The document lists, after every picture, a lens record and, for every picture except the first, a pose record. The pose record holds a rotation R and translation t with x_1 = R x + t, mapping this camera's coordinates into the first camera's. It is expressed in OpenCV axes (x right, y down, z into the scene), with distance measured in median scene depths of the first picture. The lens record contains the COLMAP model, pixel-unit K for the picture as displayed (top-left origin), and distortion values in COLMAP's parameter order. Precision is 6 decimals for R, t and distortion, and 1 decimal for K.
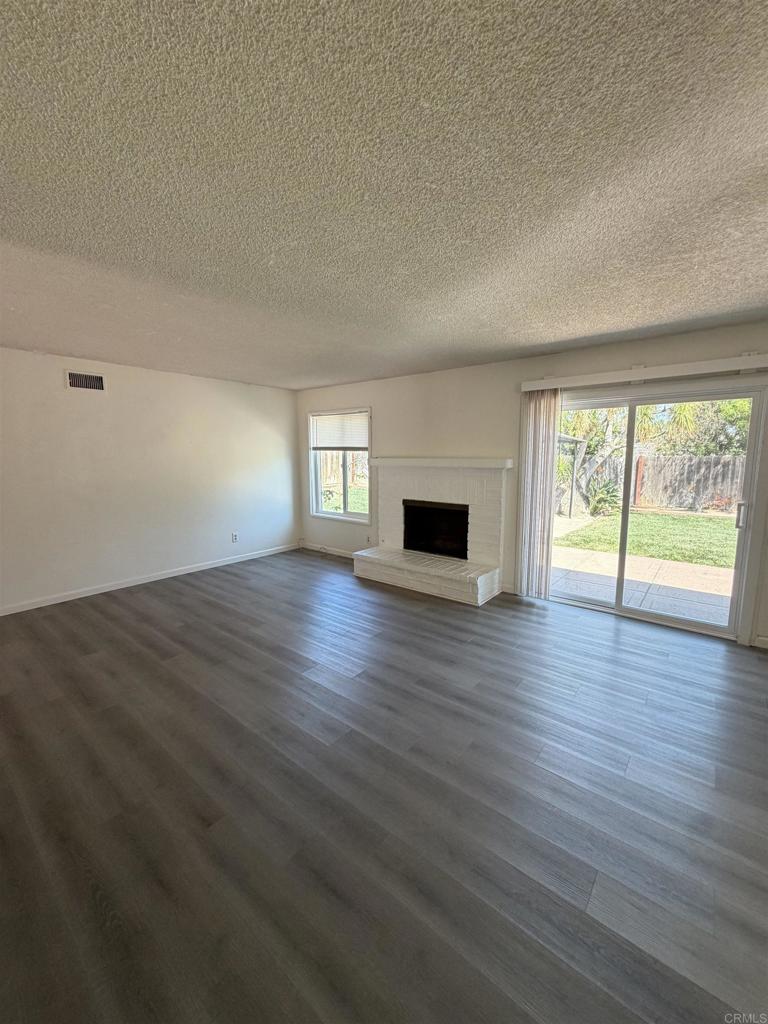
lens RADIAL K [[410.0, 0, 384.0], [0, 410.0, 512.0], [0, 0, 1]] dist [0.000490, 0.000206]
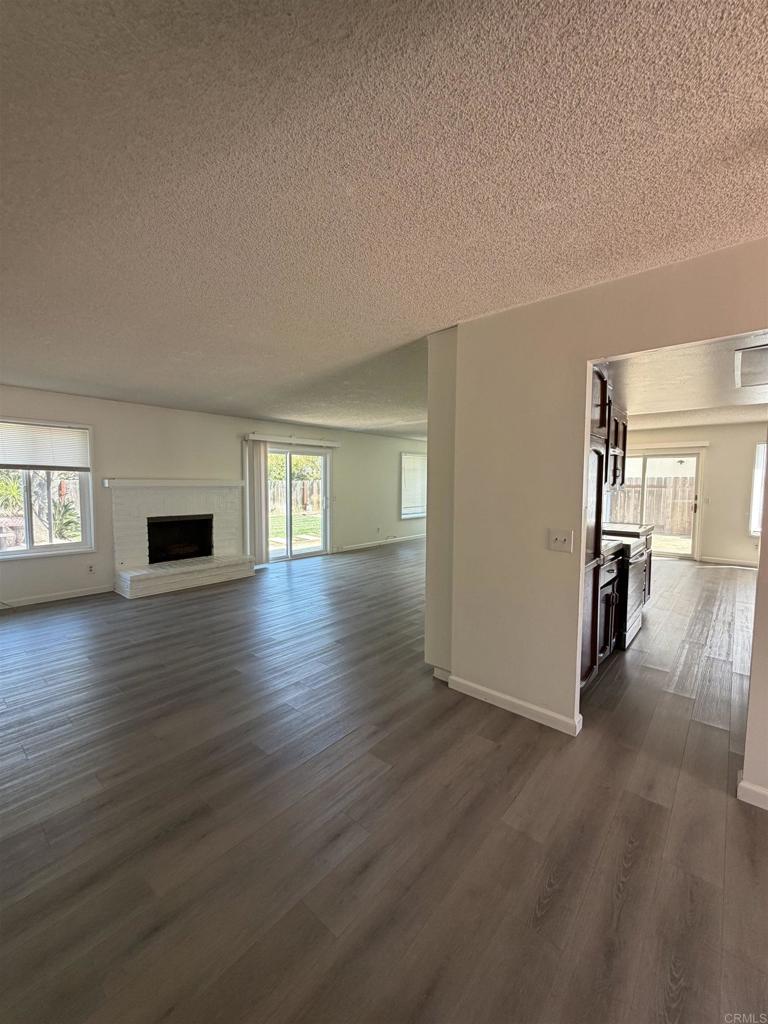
lens RADIAL K [[410.0, 0, 384.0], [0, 410.0, 512.0], [0, 0, 1]] dist [0.000490, 0.000206]
pose [[0.028938, -0.071233, 0.997040, -1.112177], [0.133848, 0.988751, 0.066756, -0.038077], [-0.990579, 0.131520, 0.038147, 0.379161]]
